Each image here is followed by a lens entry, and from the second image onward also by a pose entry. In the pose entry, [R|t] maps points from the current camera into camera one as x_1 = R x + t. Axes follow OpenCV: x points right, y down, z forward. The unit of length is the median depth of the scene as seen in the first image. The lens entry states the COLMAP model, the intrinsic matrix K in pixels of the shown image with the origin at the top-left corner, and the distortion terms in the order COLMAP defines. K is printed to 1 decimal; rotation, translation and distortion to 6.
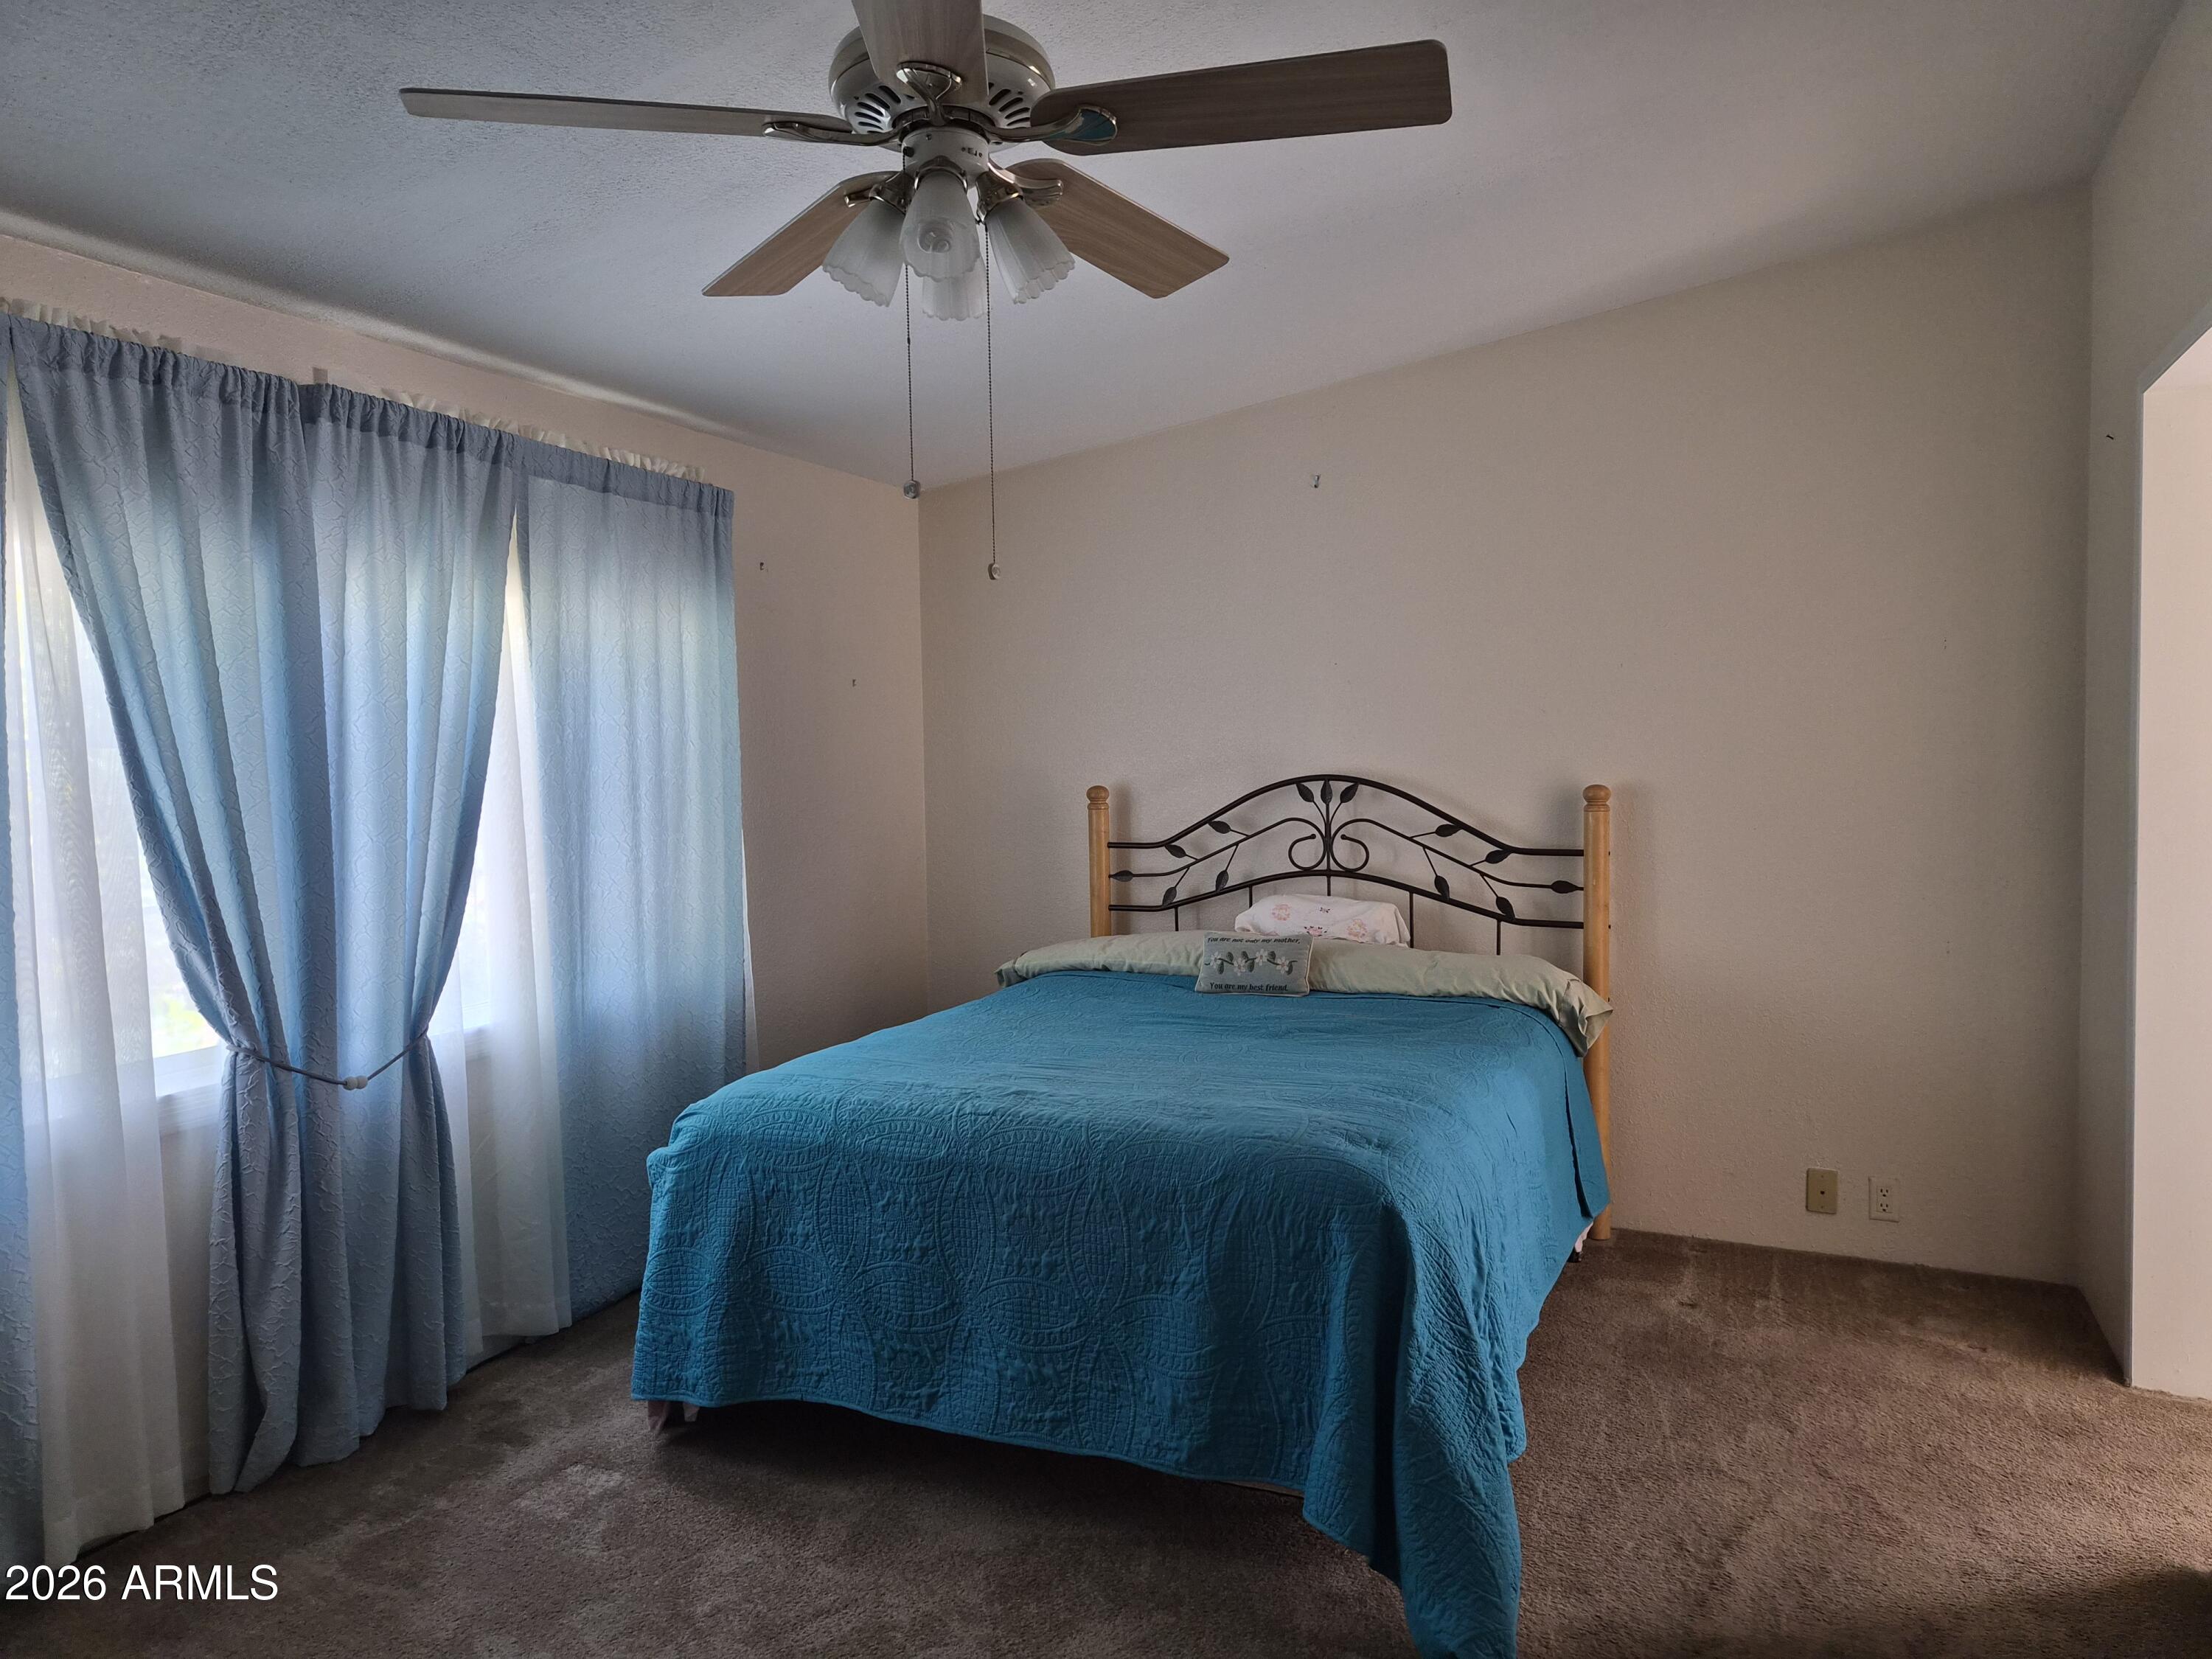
lens RADIAL K [[1474.9, 0, 1098.9], [0, 1474.9, 813.8], [0, 0, 1]] dist [0.050511, -0.039486]
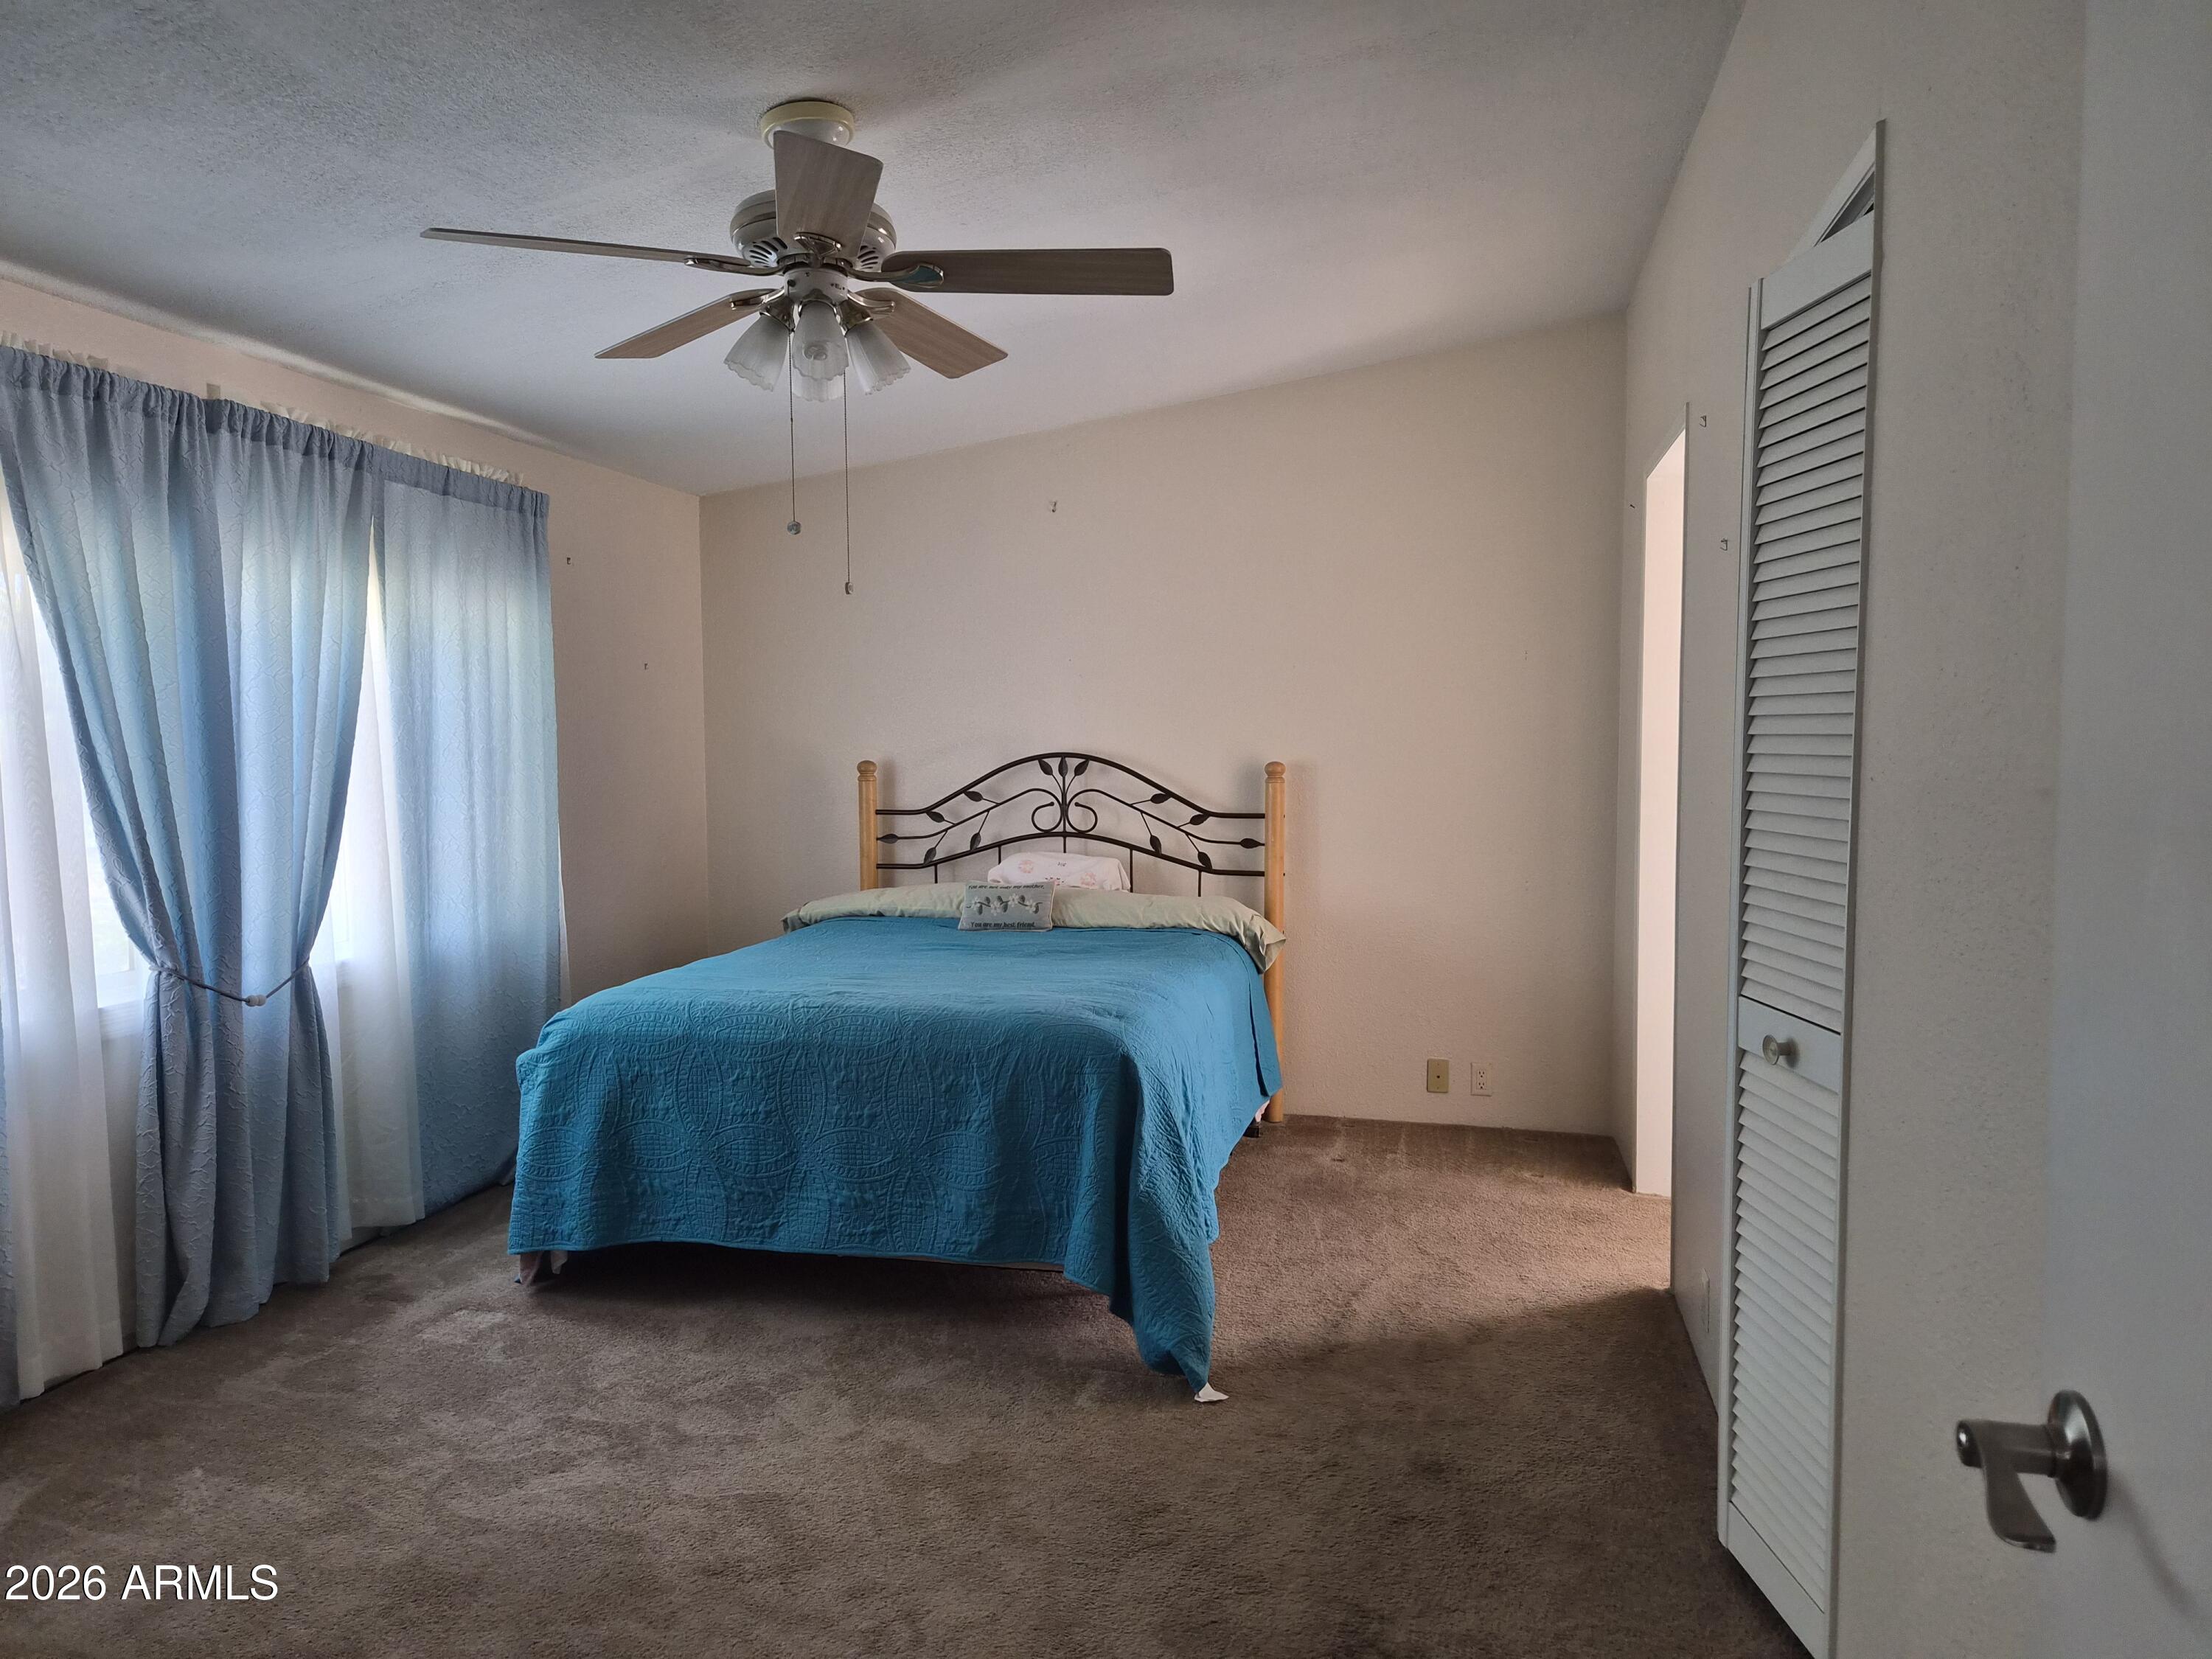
lens RADIAL K [[1474.9, 0, 1105.6], [0, 1474.9, 826.1], [0, 0, 1]] dist [0.050511, -0.039486]
pose [[0.979478, -0.000516, 0.201551, -0.083641], [-0.002171, 0.999912, 0.013111, 0.027343], [-0.201540, -0.013280, 0.979390, -0.287646]]
